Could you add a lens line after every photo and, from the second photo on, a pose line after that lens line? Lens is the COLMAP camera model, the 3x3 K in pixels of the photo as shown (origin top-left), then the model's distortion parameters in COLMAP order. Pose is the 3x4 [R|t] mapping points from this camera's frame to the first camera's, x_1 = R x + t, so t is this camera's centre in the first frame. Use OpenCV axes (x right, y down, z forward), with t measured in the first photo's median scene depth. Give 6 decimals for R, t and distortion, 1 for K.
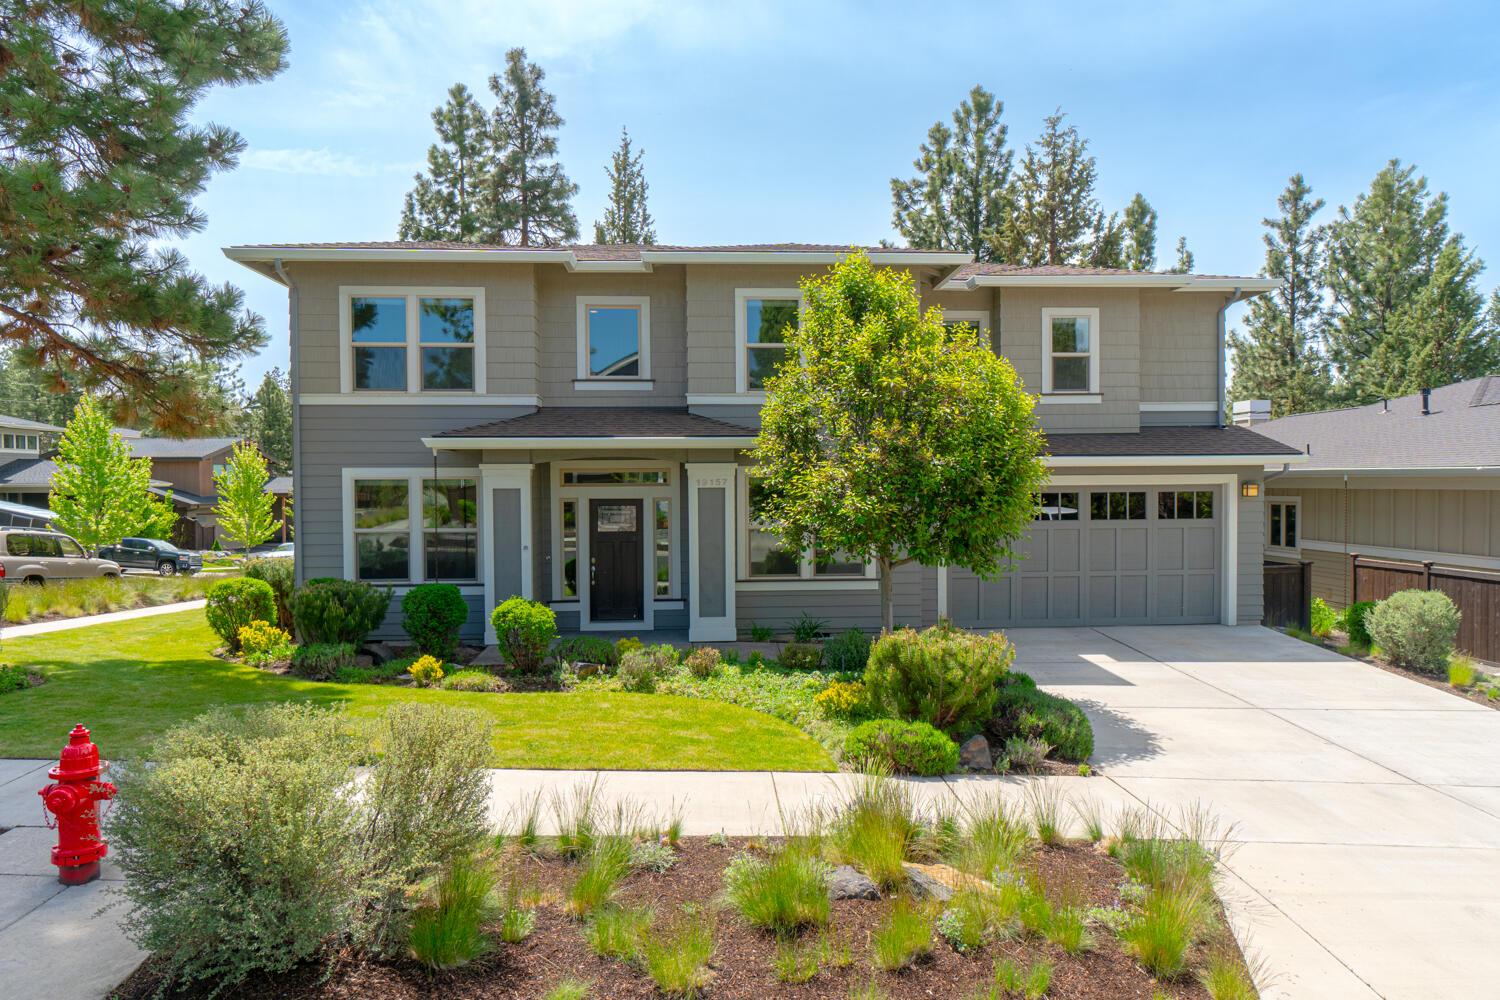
lens RADIAL K [[978.6, 0, 750.0], [0, 978.6, 500.0], [0, 0, 1]] dist [-0.000516, 0.000666]
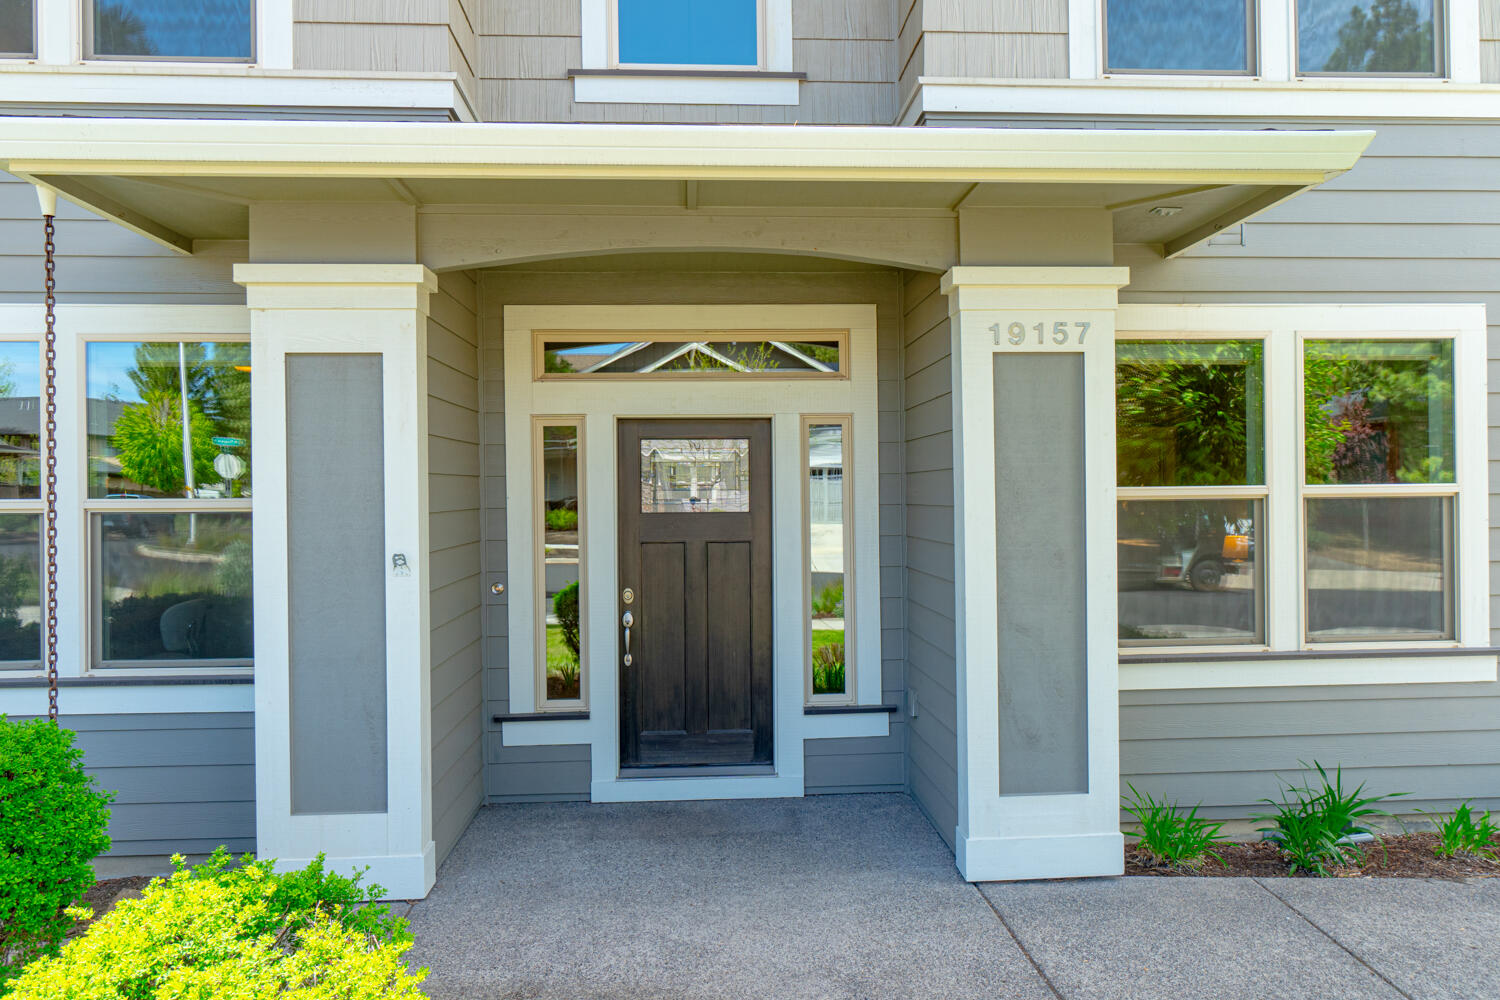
lens RADIAL K [[977.1, 0, 747.3], [0, 977.1, 482.2], [0, 0, 1]] dist [0.001754, 0.001132]
pose [[0.999982, -0.004883, -0.003516, -0.117565], [0.004787, 0.999628, -0.026837, 0.031479], [0.003646, 0.026820, 0.999634, 0.659228]]
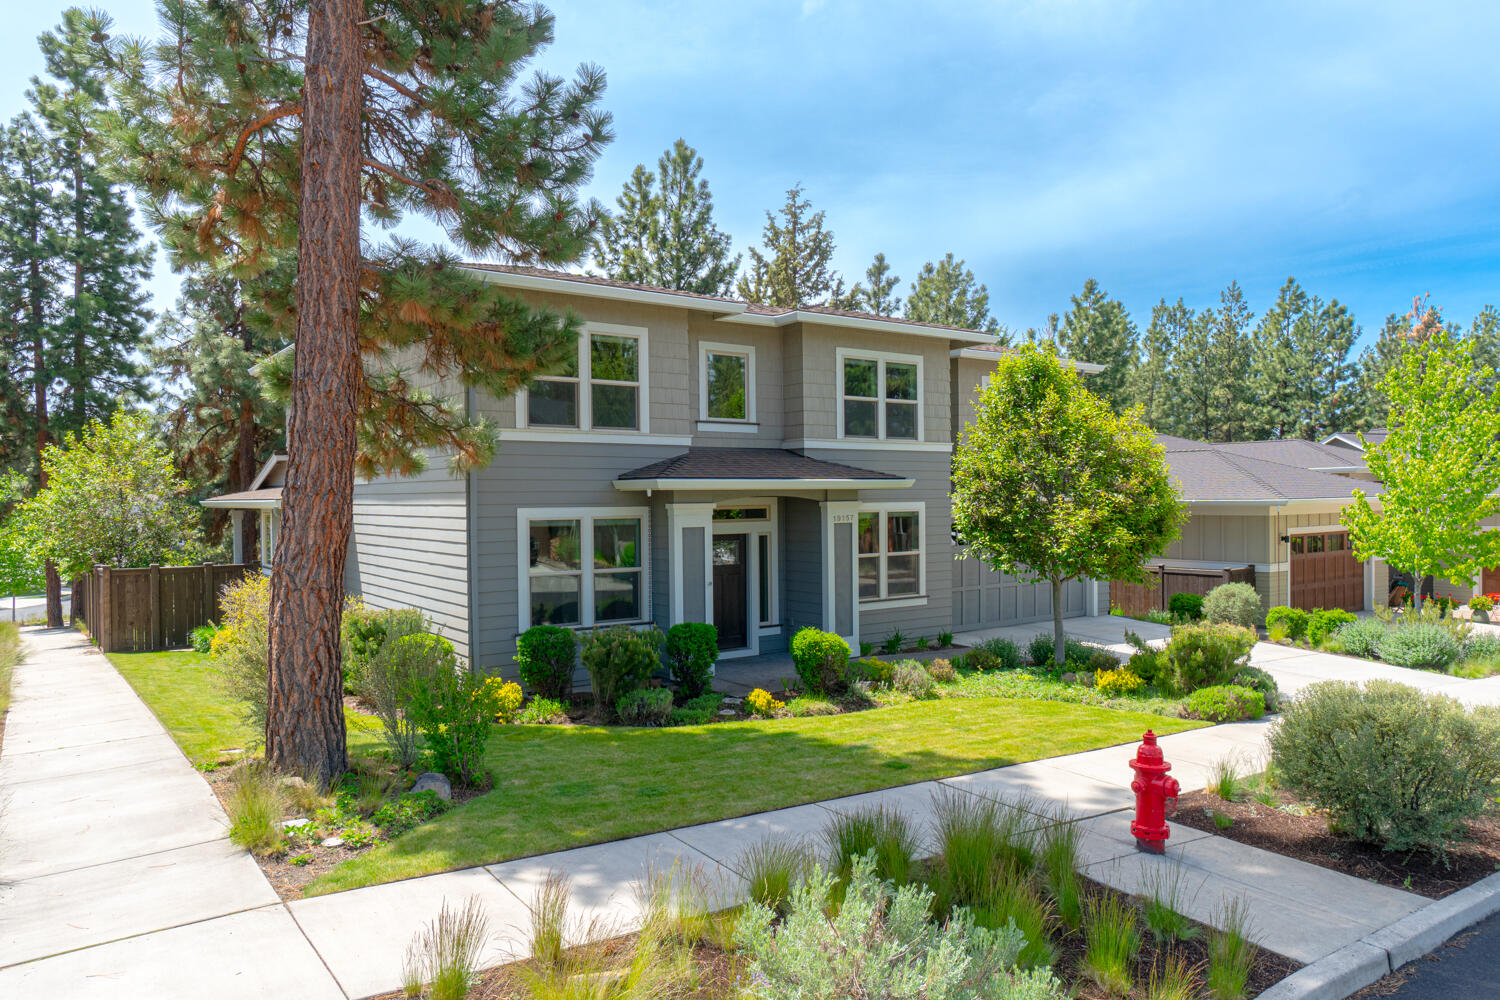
lens RADIAL K [[1002.2, 0, 750.0], [0, 1002.2, 500.0], [0, 0, 1]] dist [-0.006226, -0.000157]
pose [[0.845586, -0.003419, 0.533828, -0.699626], [0.011508, 0.999864, -0.011824, -0.025450], [-0.533715, 0.016141, 0.845511, 0.070527]]
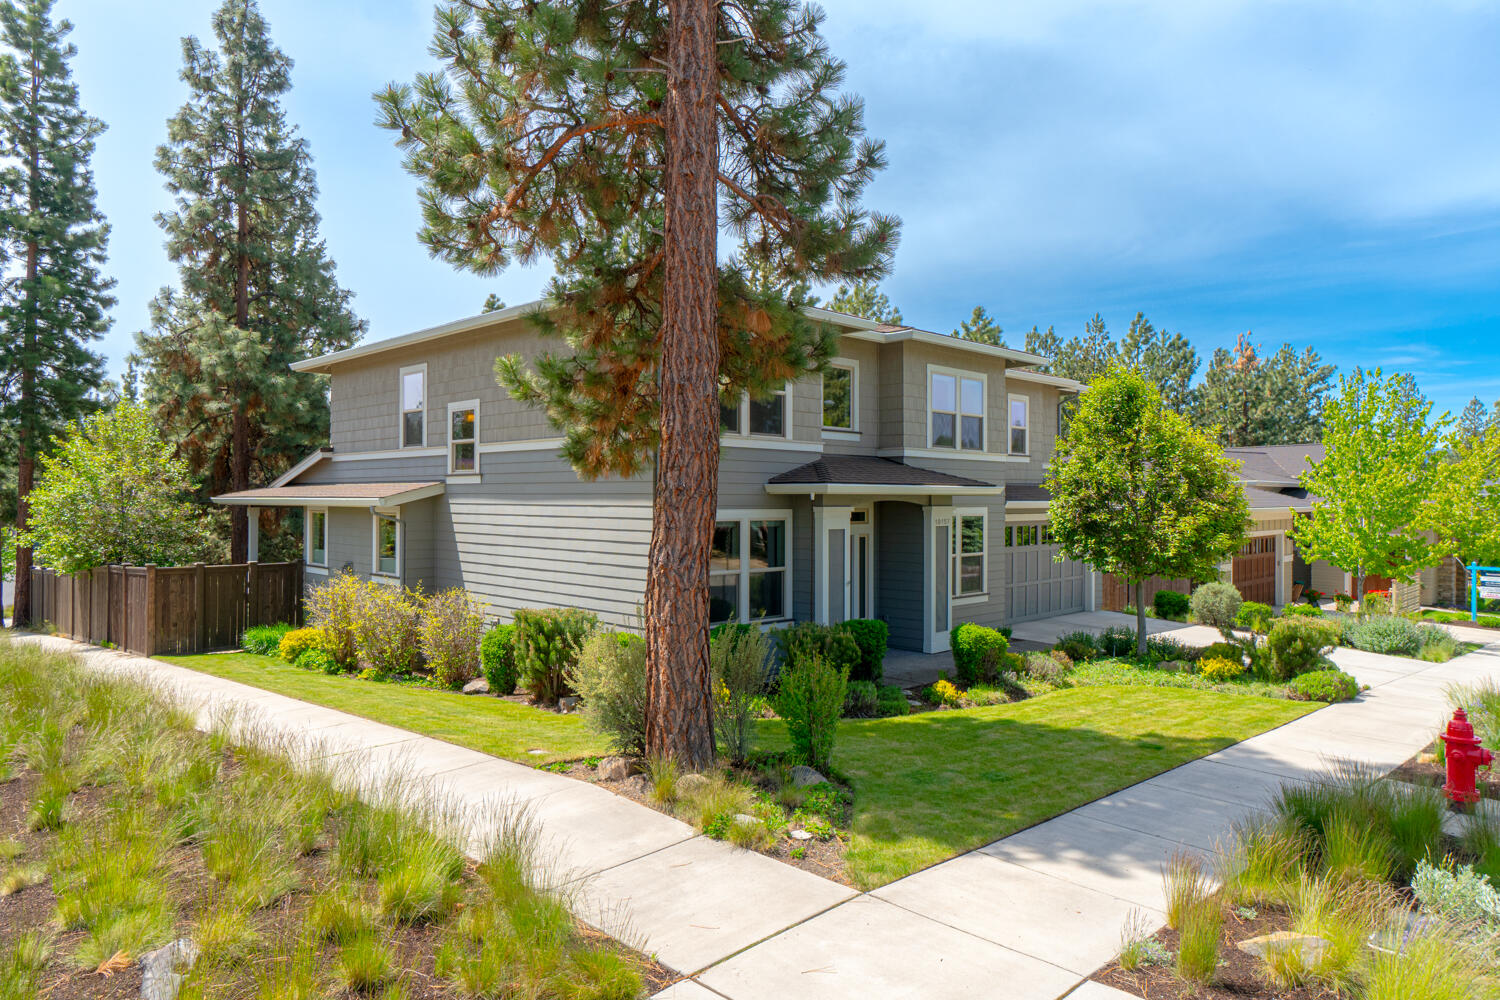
lens RADIAL K [[955.0, 0, 749.0], [0, 955.0, 482.7], [0, 0, 1]] dist [-0.008196, 0.000669]
pose [[0.749498, 0.020170, 0.661699, -0.946227], [0.001012, 0.999500, -0.031613, -0.028246], [-0.662006, 0.024363, 0.749103, 0.244439]]
